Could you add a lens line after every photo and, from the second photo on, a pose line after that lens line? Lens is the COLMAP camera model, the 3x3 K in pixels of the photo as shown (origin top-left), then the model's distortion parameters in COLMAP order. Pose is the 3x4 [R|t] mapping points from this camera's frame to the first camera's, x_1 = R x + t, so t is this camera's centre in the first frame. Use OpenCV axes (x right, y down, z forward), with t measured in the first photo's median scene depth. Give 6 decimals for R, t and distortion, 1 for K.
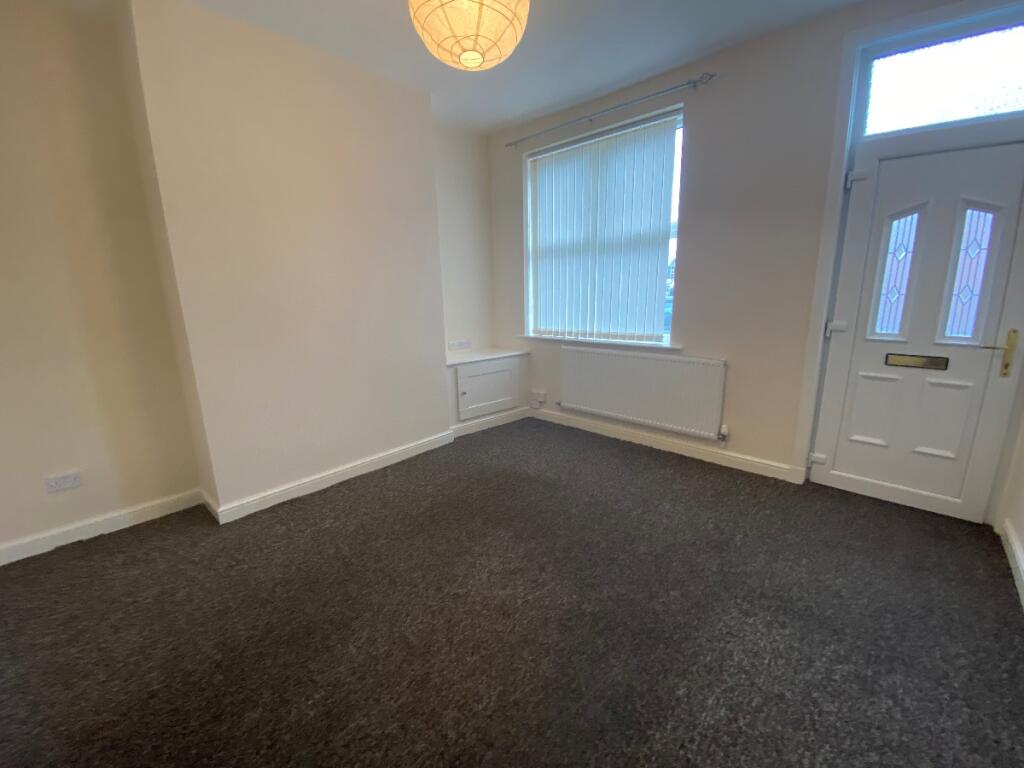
lens RADIAL K [[417.7, 0, 512.0], [0, 417.7, 384.0], [0, 0, 1]] dist [0.041707, -0.025887]
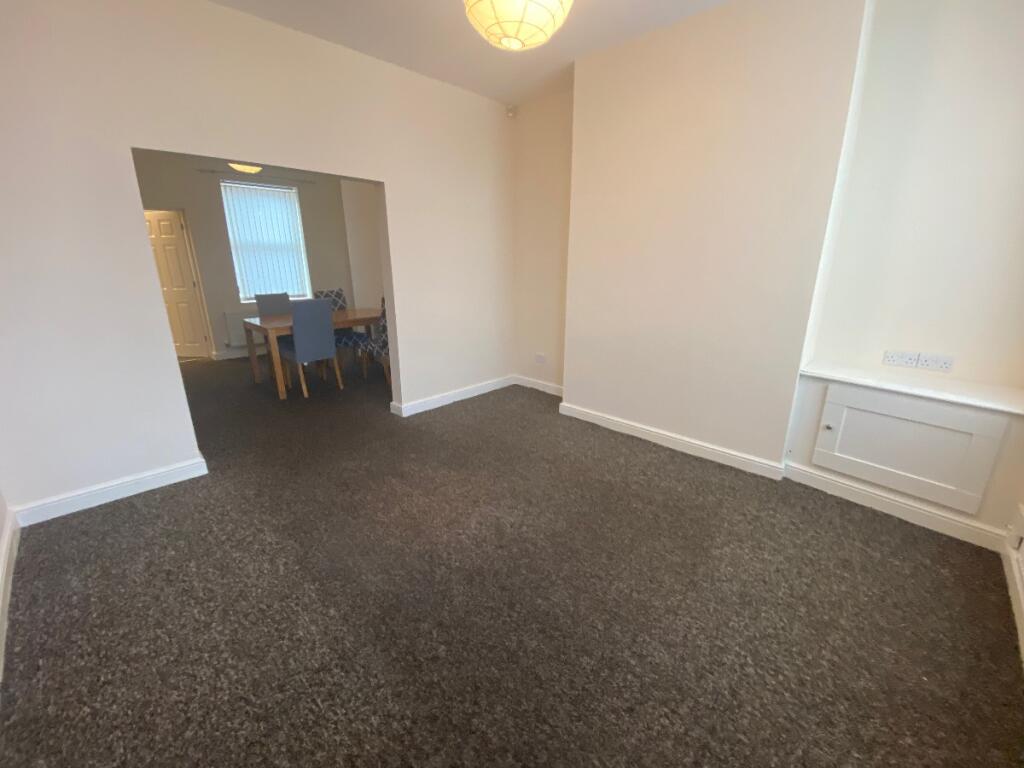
lens RADIAL K [[417.7, 0, 512.0], [0, 417.7, 384.0], [0, 0, 1]] dist [0.041707, -0.025887]
pose [[-0.029349, 0.305062, -0.951880, 0.730687], [-0.219413, 0.927099, 0.303885, -0.191851], [0.975191, 0.217774, 0.039725, 0.719869]]
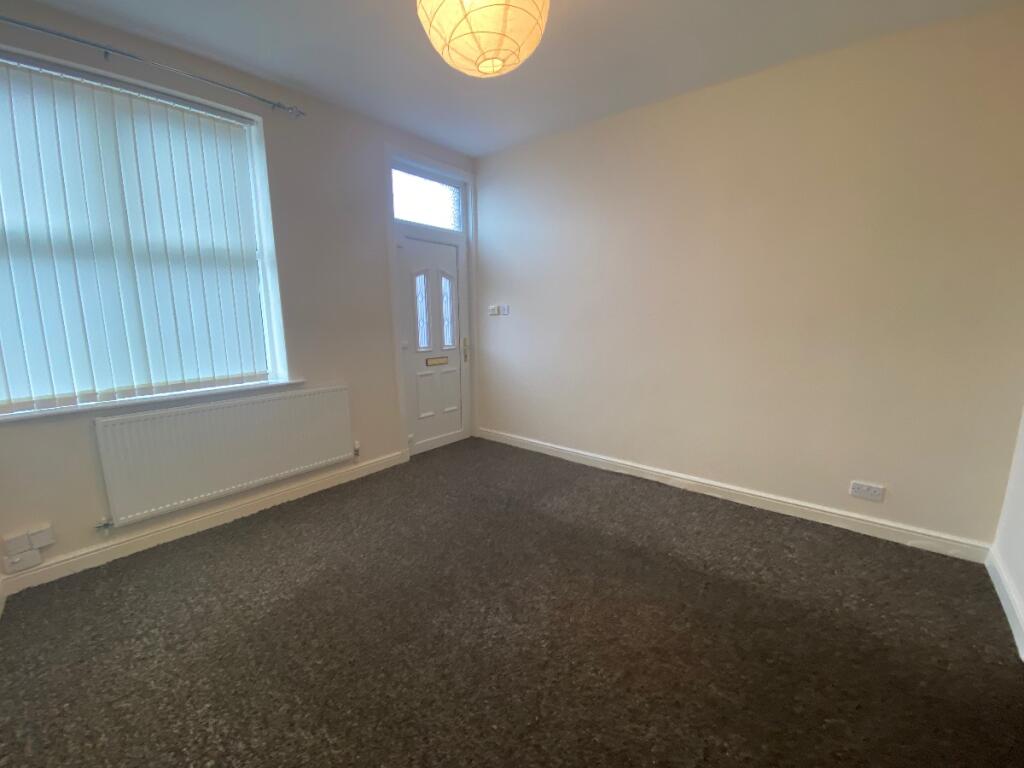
lens RADIAL K [[417.7, 0, 512.0], [0, 417.7, 384.0], [0, 0, 1]] dist [0.041707, -0.025887]
pose [[-0.065927, -0.149647, 0.986539, -0.695004], [0.228644, 0.960118, 0.160919, -0.154516], [-0.971275, 0.236175, -0.029081, 0.720304]]
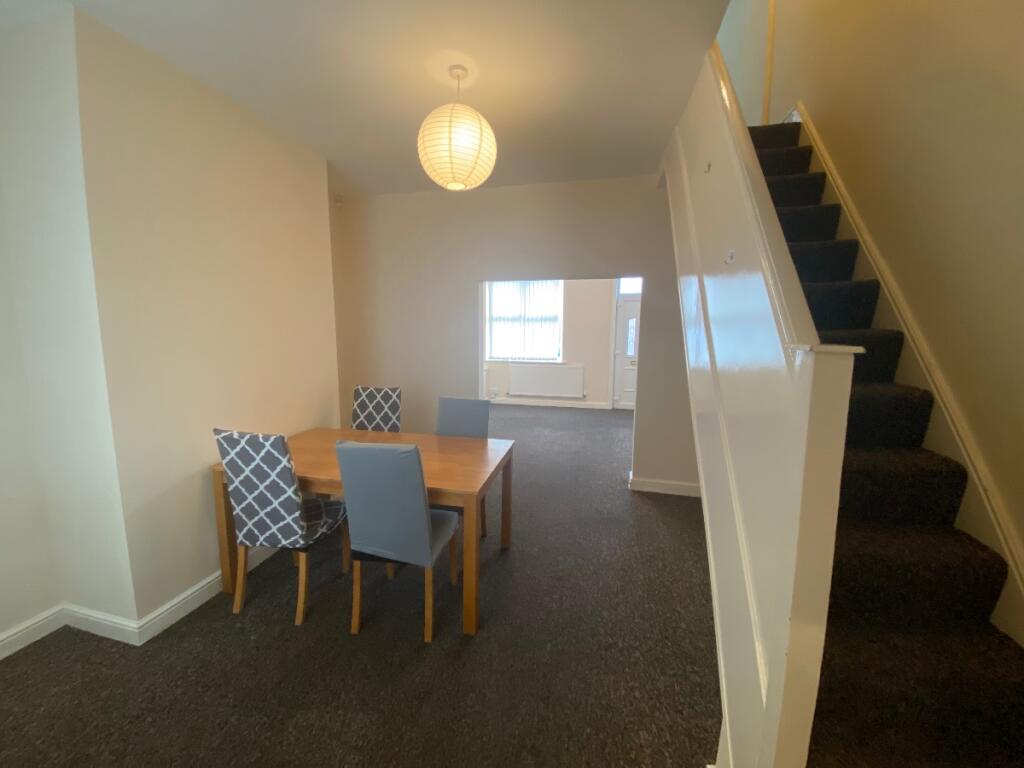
lens RADIAL K [[417.7, 0, 512.0], [0, 417.7, 384.0], [0, 0, 1]] dist [0.041707, -0.025887]
pose [[0.882862, -0.053520, 0.466573, -1.274552], [0.085993, 0.995111, -0.048569, 0.162025], [-0.461693, 0.083002, 0.883148, -1.244049]]
